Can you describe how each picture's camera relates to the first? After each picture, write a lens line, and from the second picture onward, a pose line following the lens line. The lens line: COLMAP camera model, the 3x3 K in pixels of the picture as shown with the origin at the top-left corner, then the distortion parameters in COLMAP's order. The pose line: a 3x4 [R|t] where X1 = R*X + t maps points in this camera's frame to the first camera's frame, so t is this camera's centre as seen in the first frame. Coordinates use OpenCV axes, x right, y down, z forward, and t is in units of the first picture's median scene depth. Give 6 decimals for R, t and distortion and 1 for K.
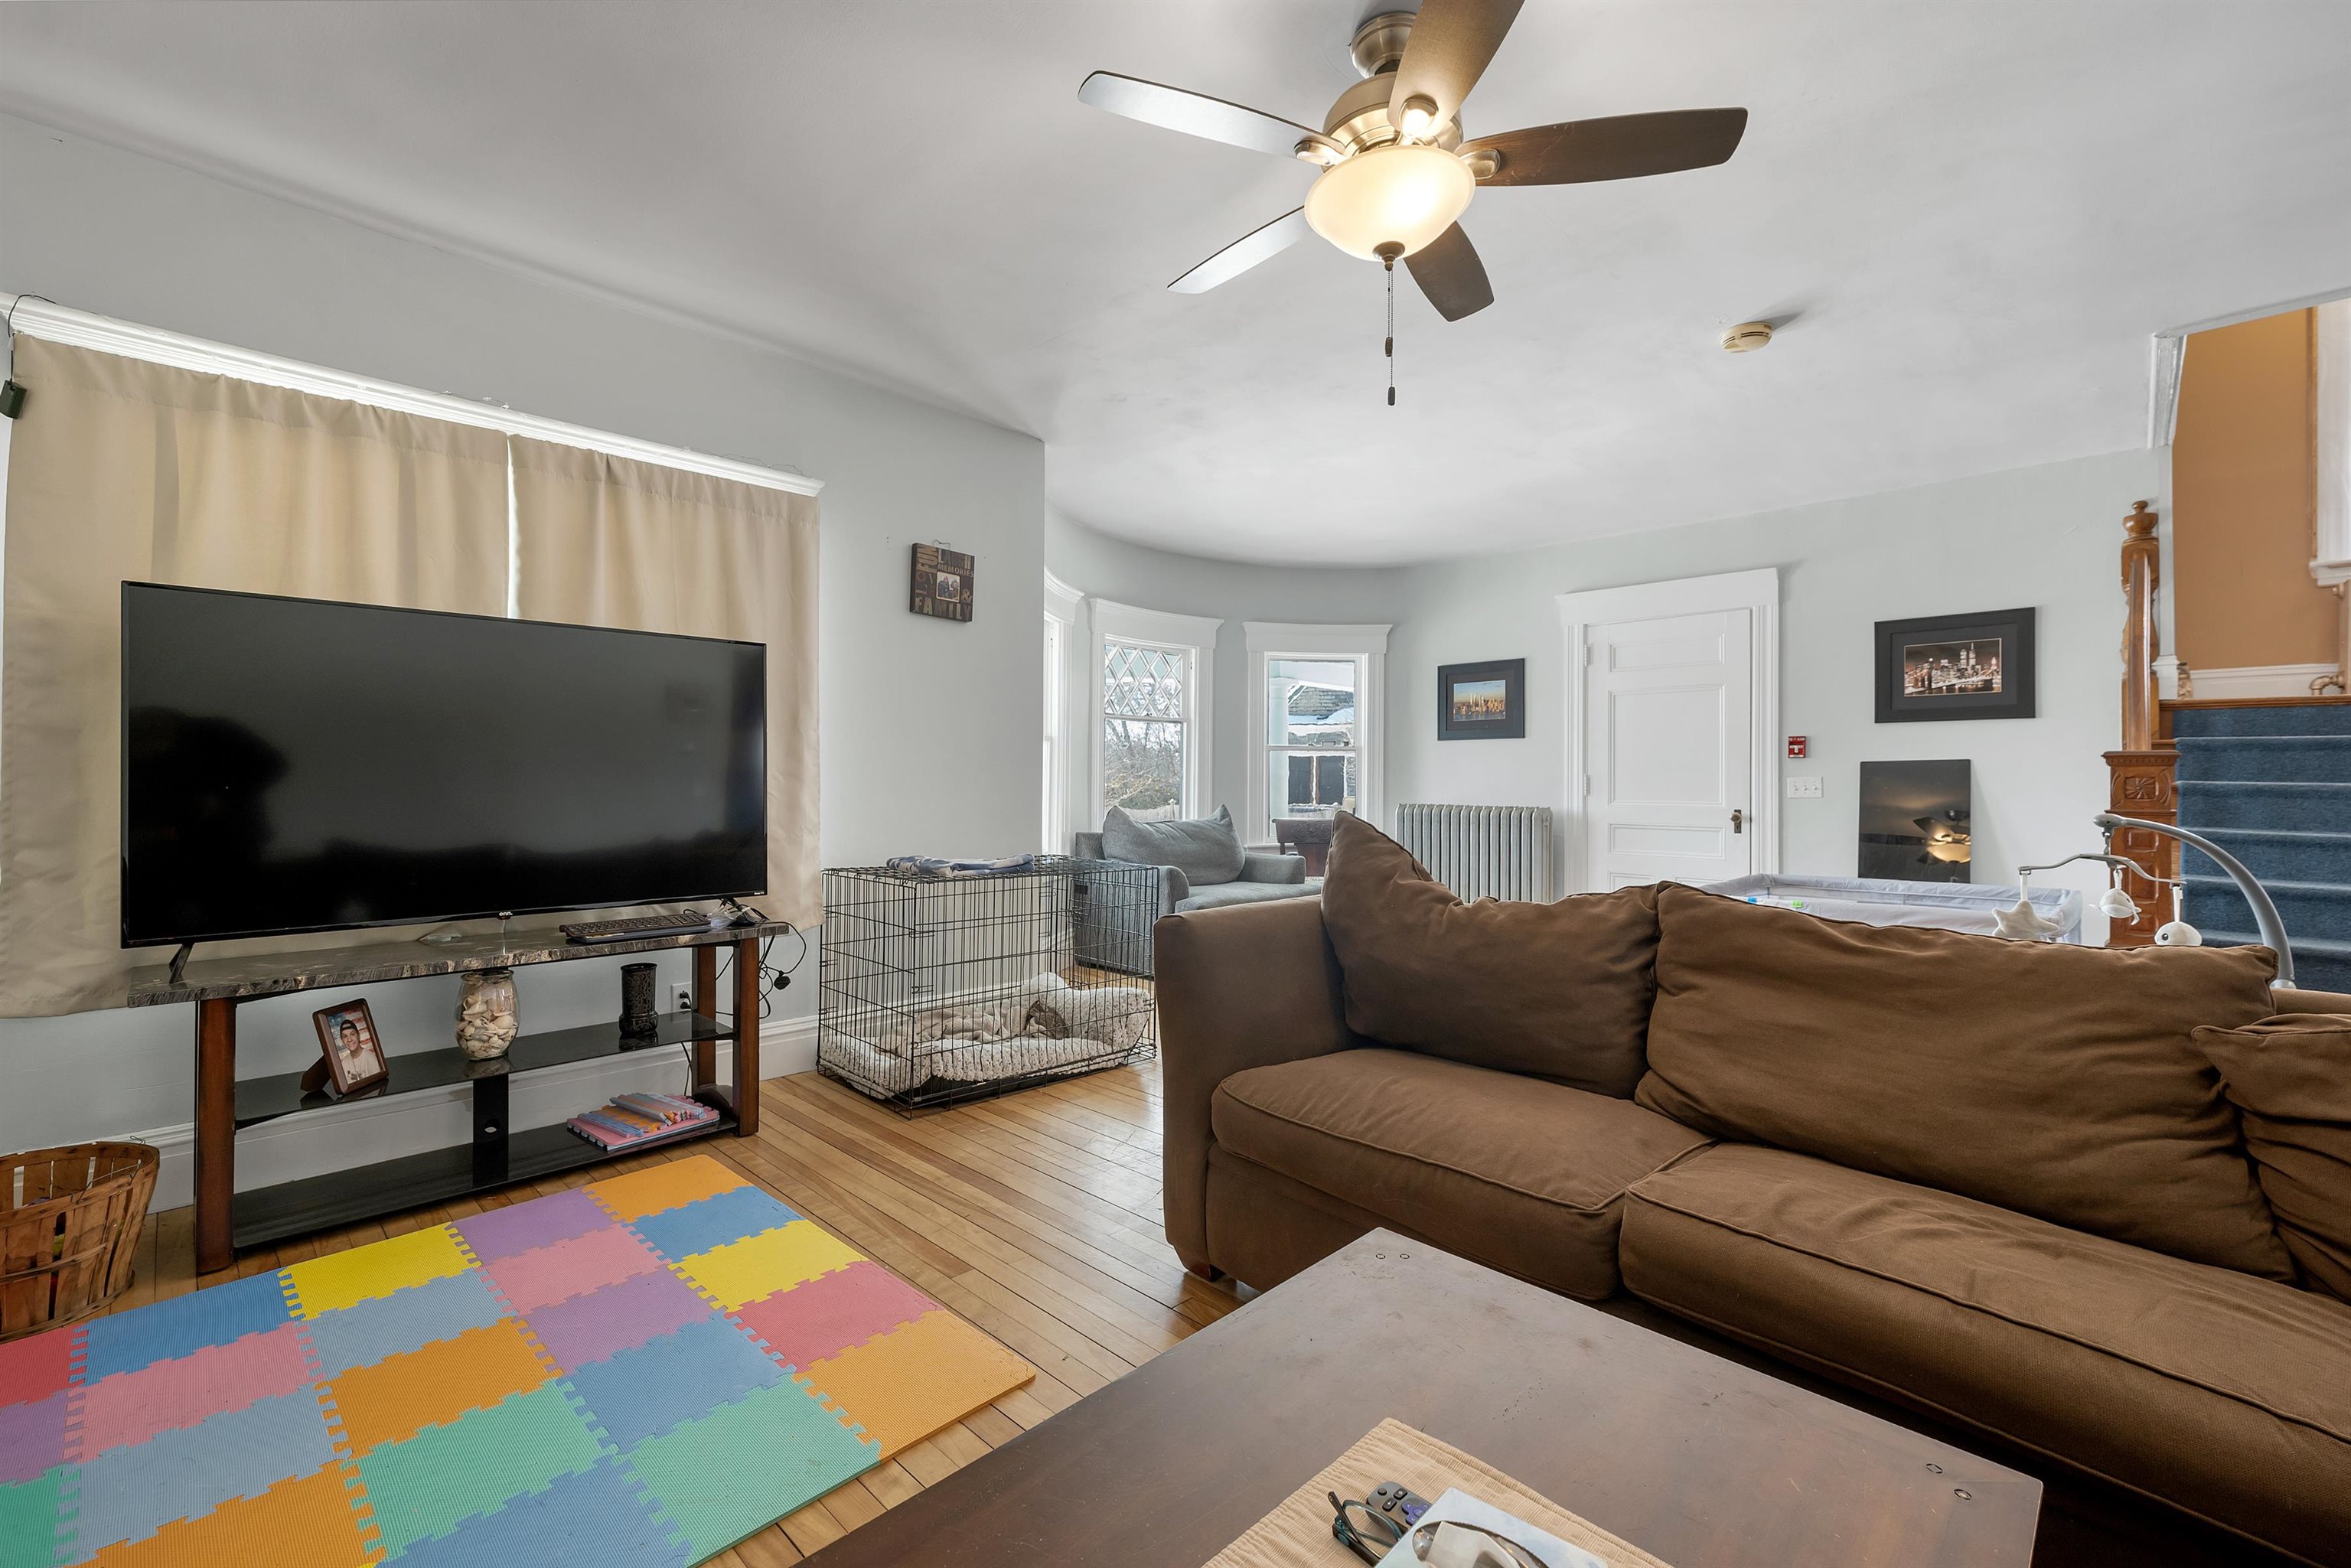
lens RADIAL K [[978.6, 0, 1171.9], [0, 978.6, 776.2], [0, 0, 1]] dist [-0.000001, 0.000206]
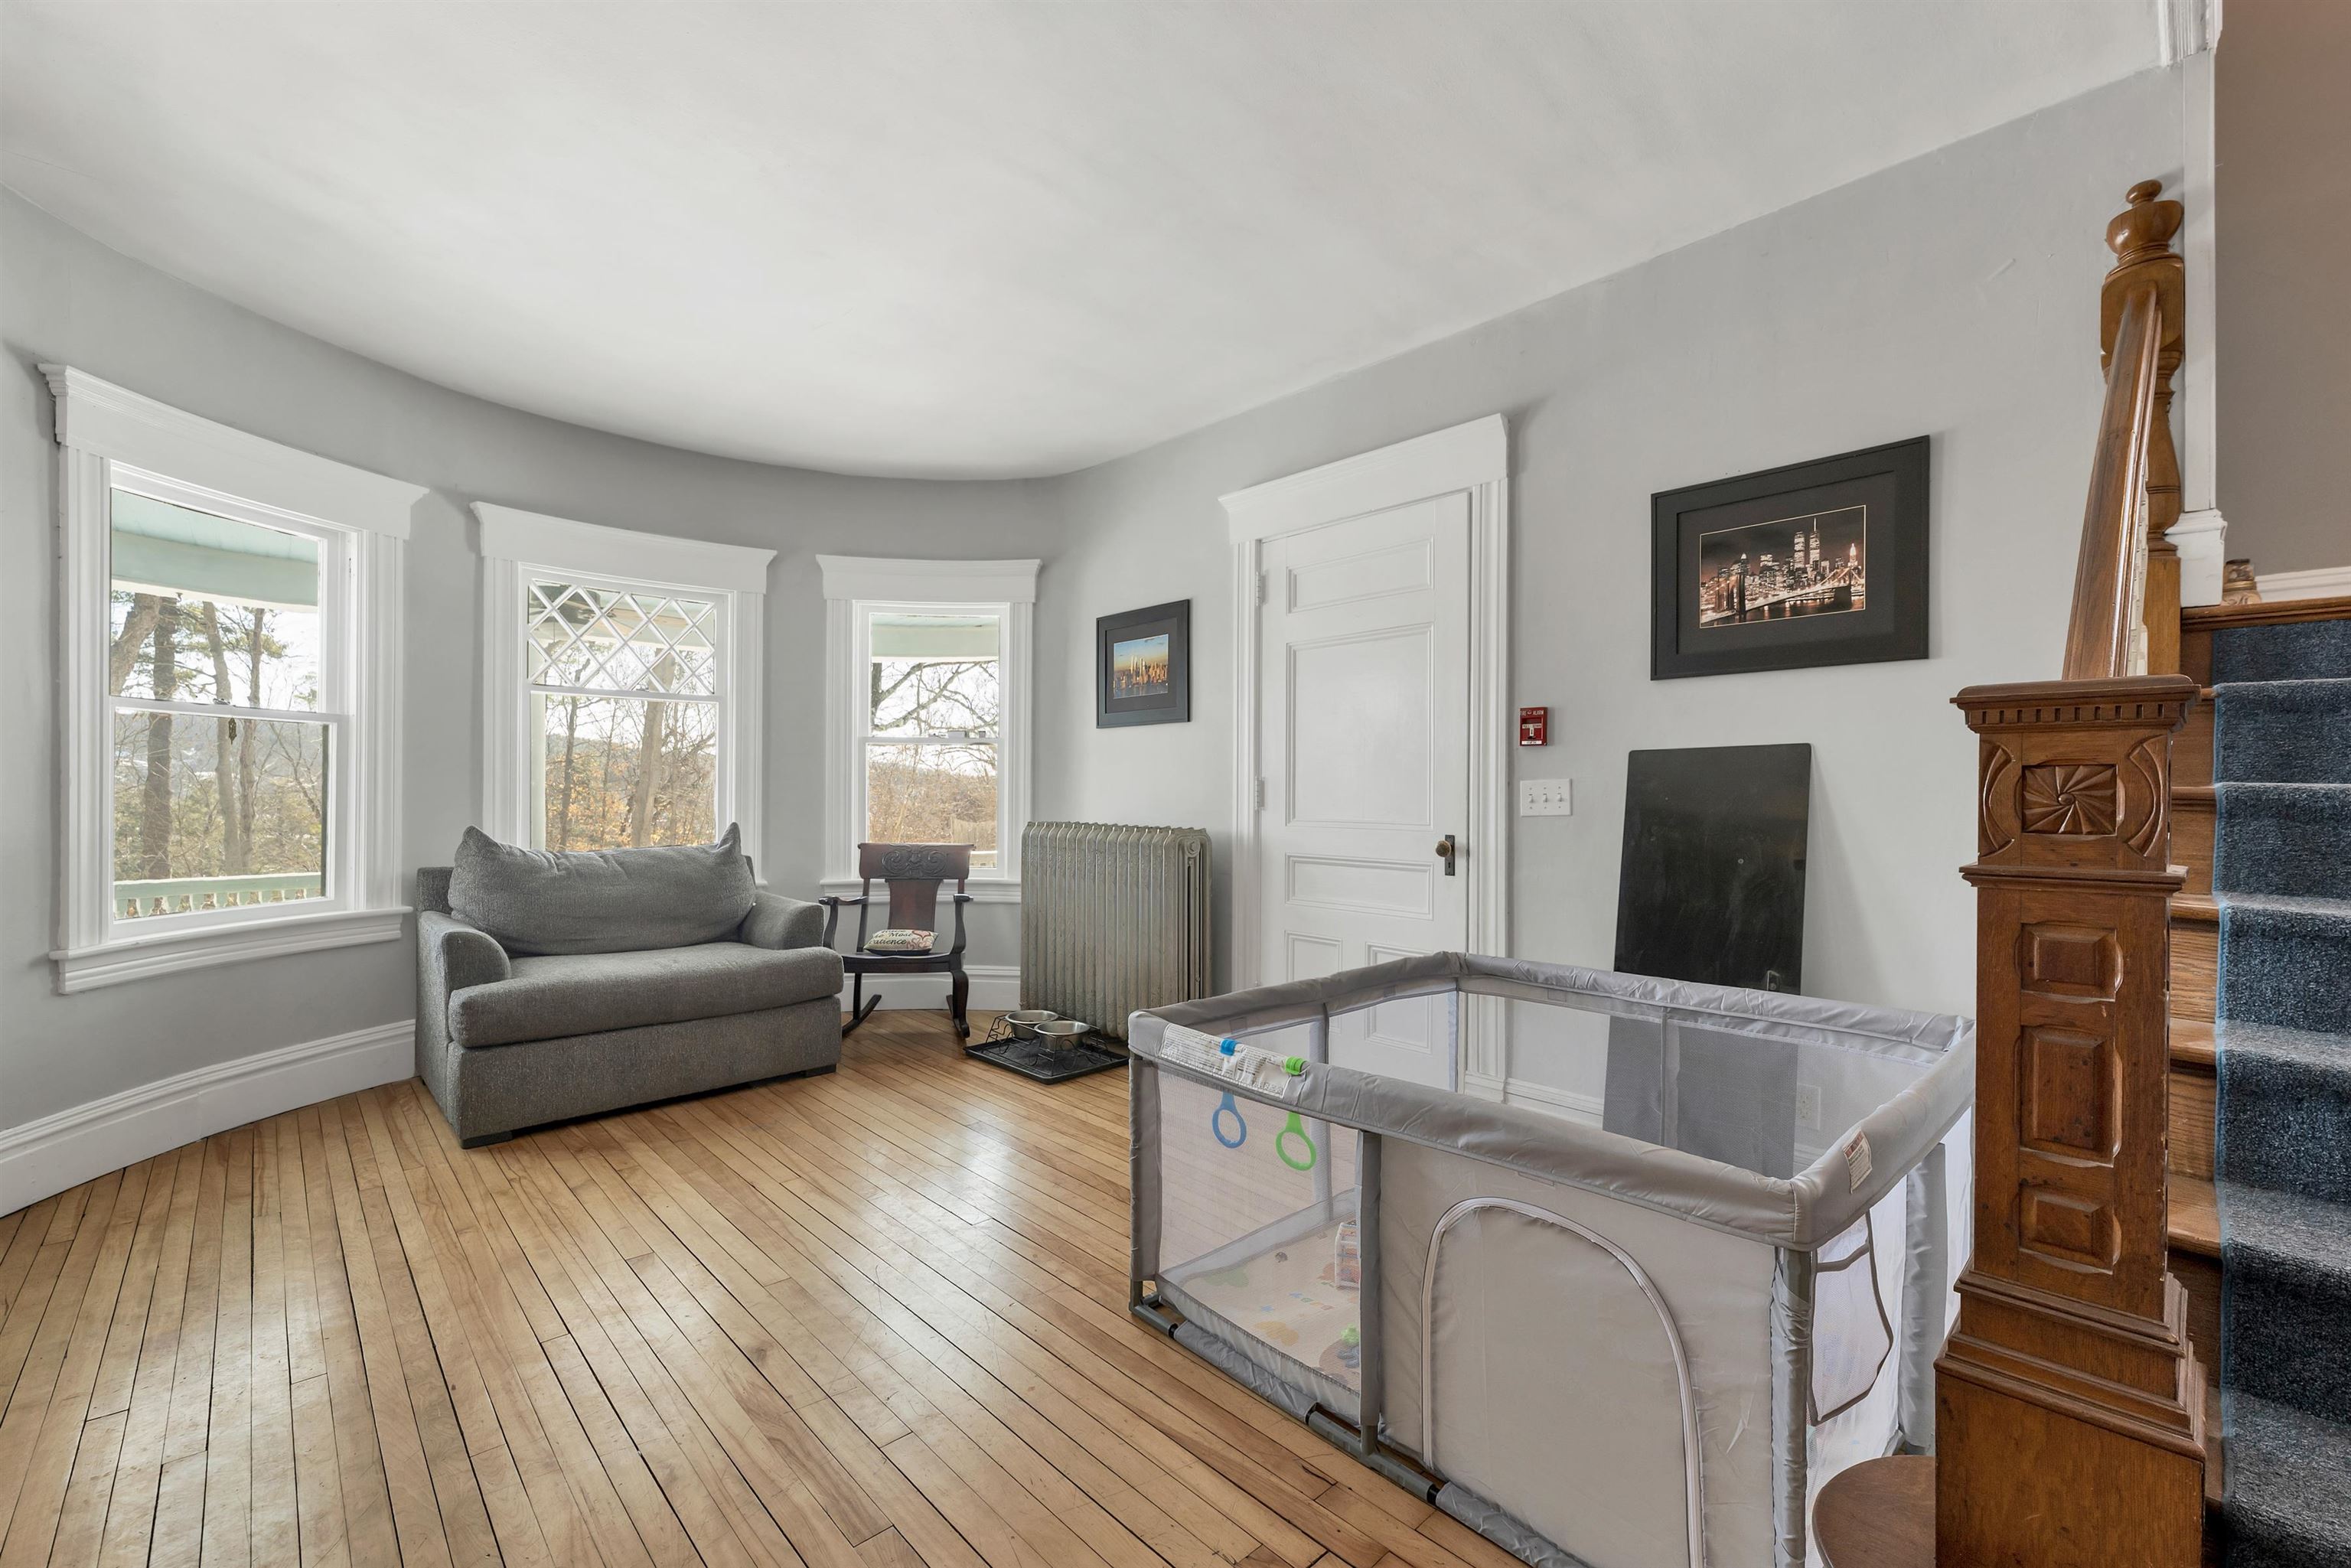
lens RADIAL K [[967.3, 0, 1171.5], [0, 967.3, 794.0], [0, 0, 1]] dist [0.001390, 0.000207]
pose [[0.999112, 0.000409, -0.042125, 0.487902], [-0.000062, 0.999966, 0.008253, 0.005260], [0.042127, -0.008243, 0.999078, 0.461912]]
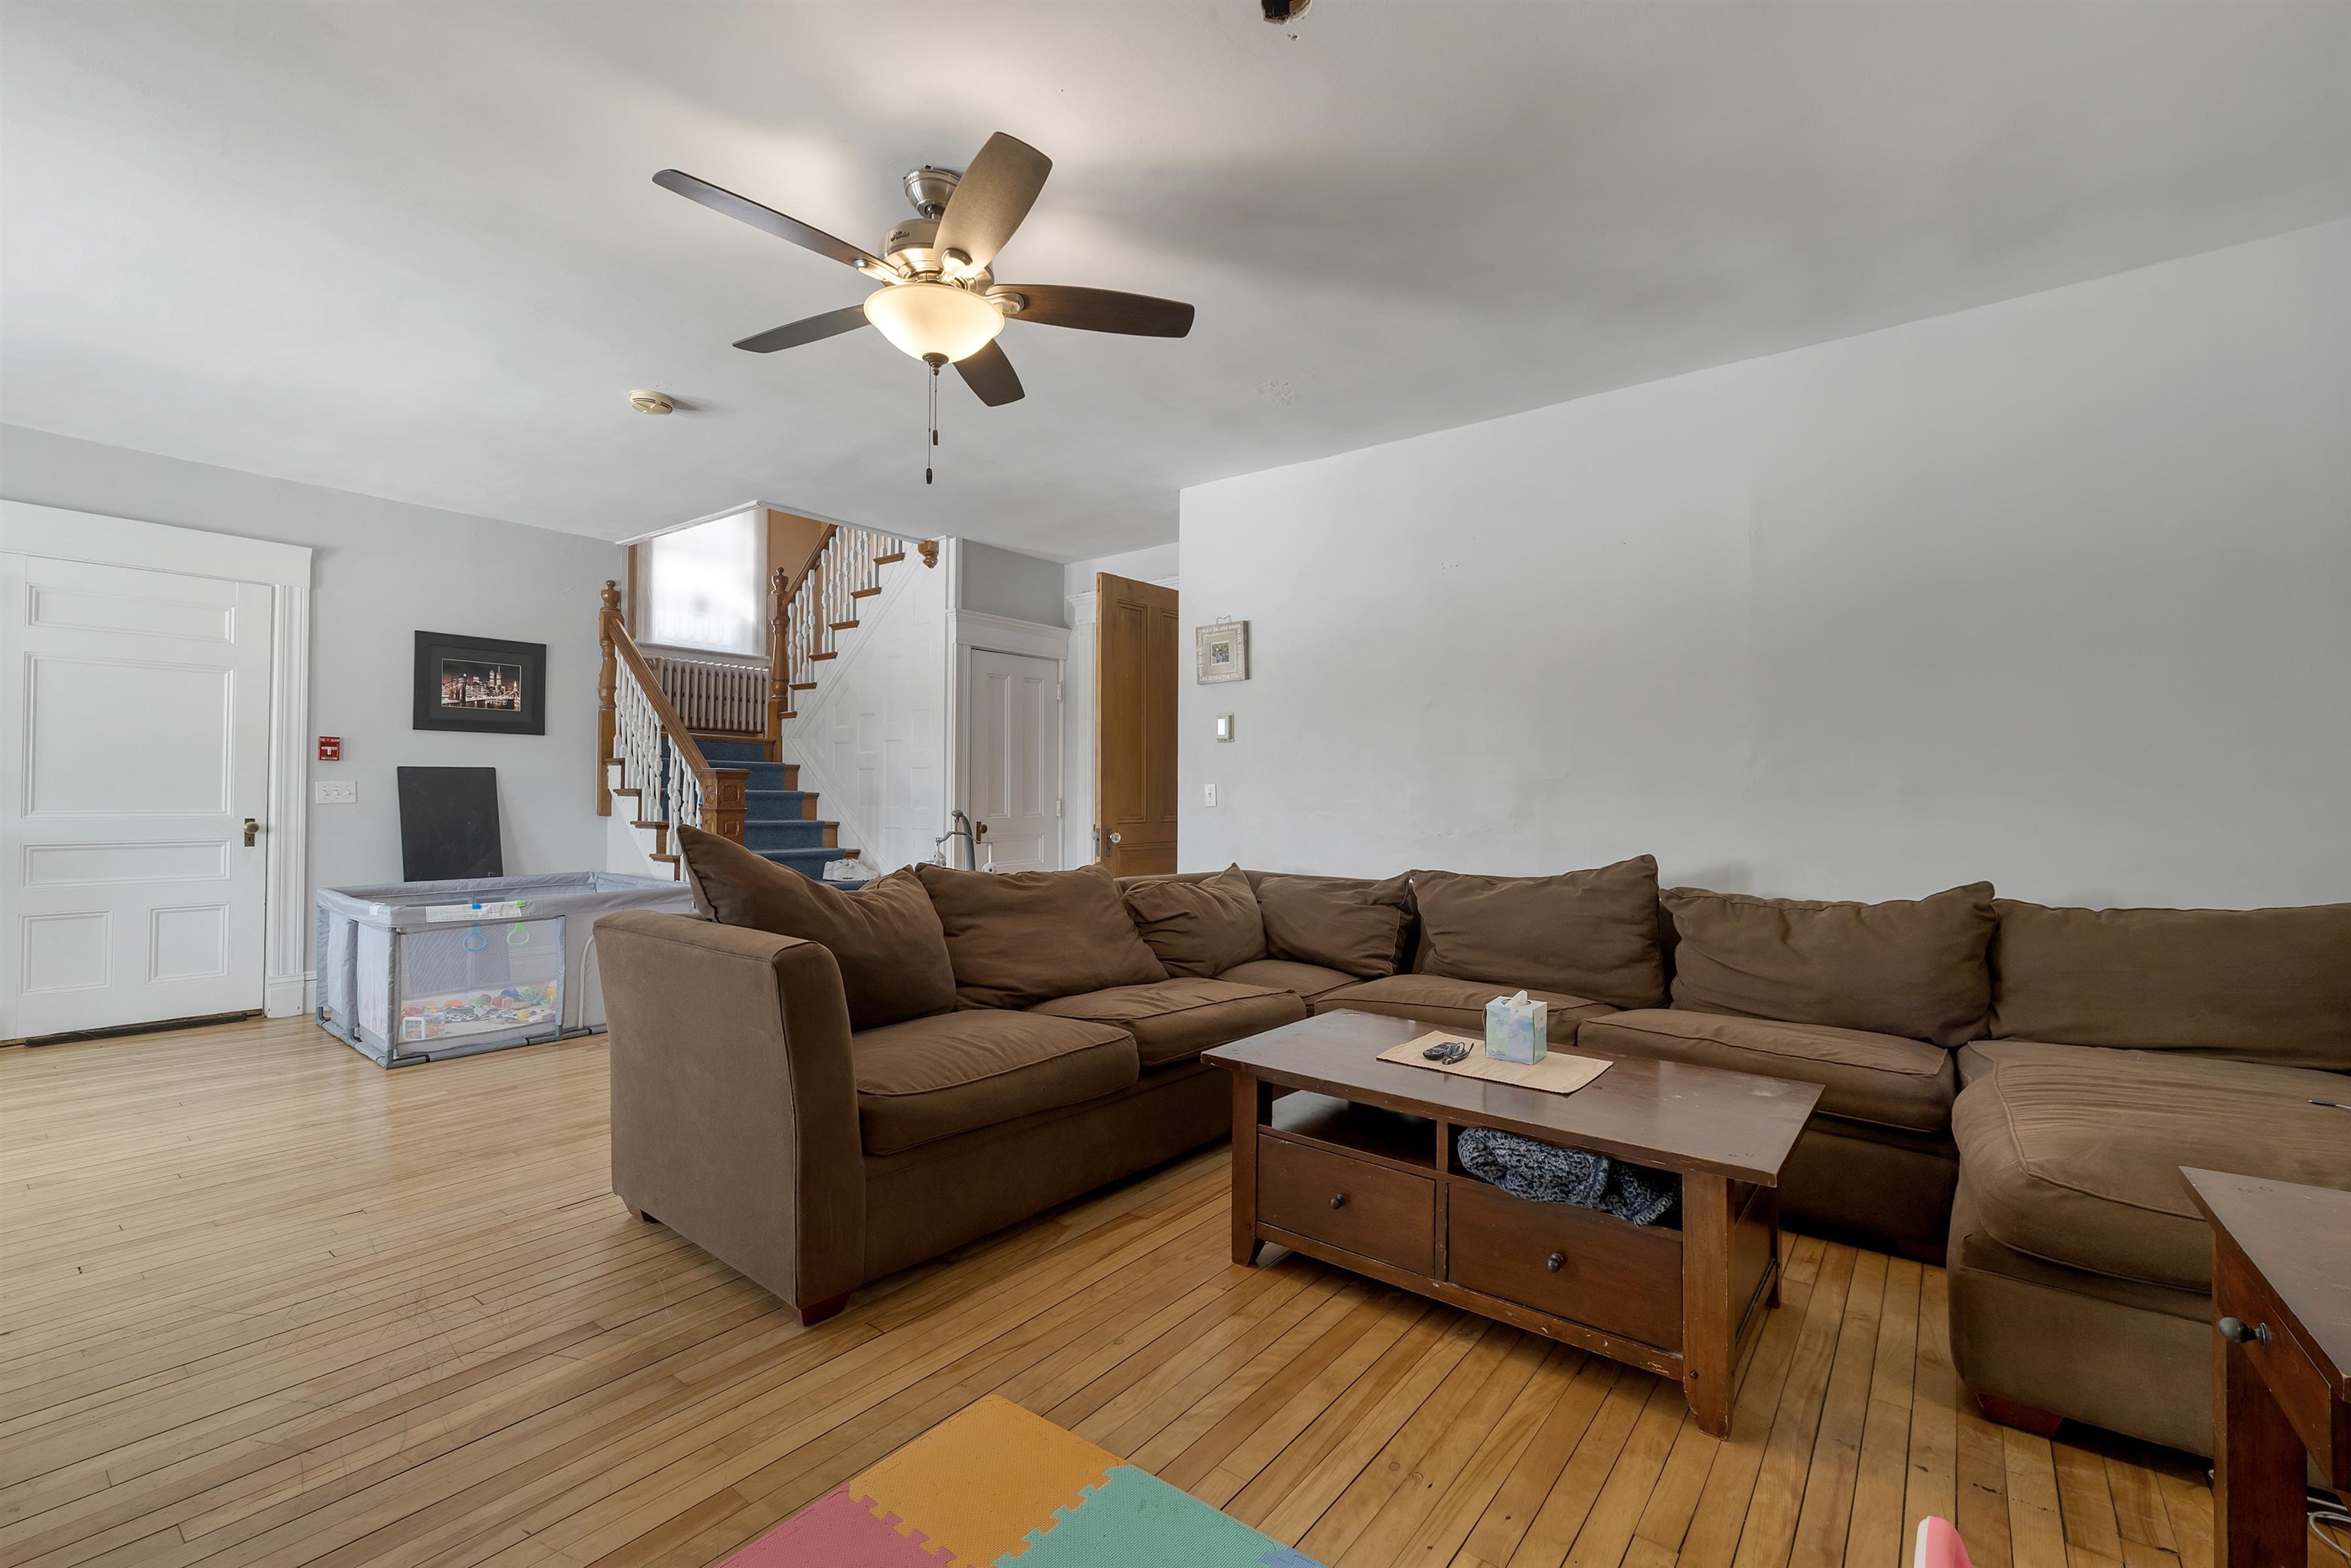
lens RADIAL K [[999.8, 0, 1175.5], [0, 999.8, 784.0], [0, 0, 1]] dist [-0.000576, -0.000106]
pose [[-0.110933, 0.004988, 0.993815, -0.418178], [-0.014748, 0.999869, -0.006664, -0.002141], [-0.993718, -0.015396, -0.110845, 0.335082]]
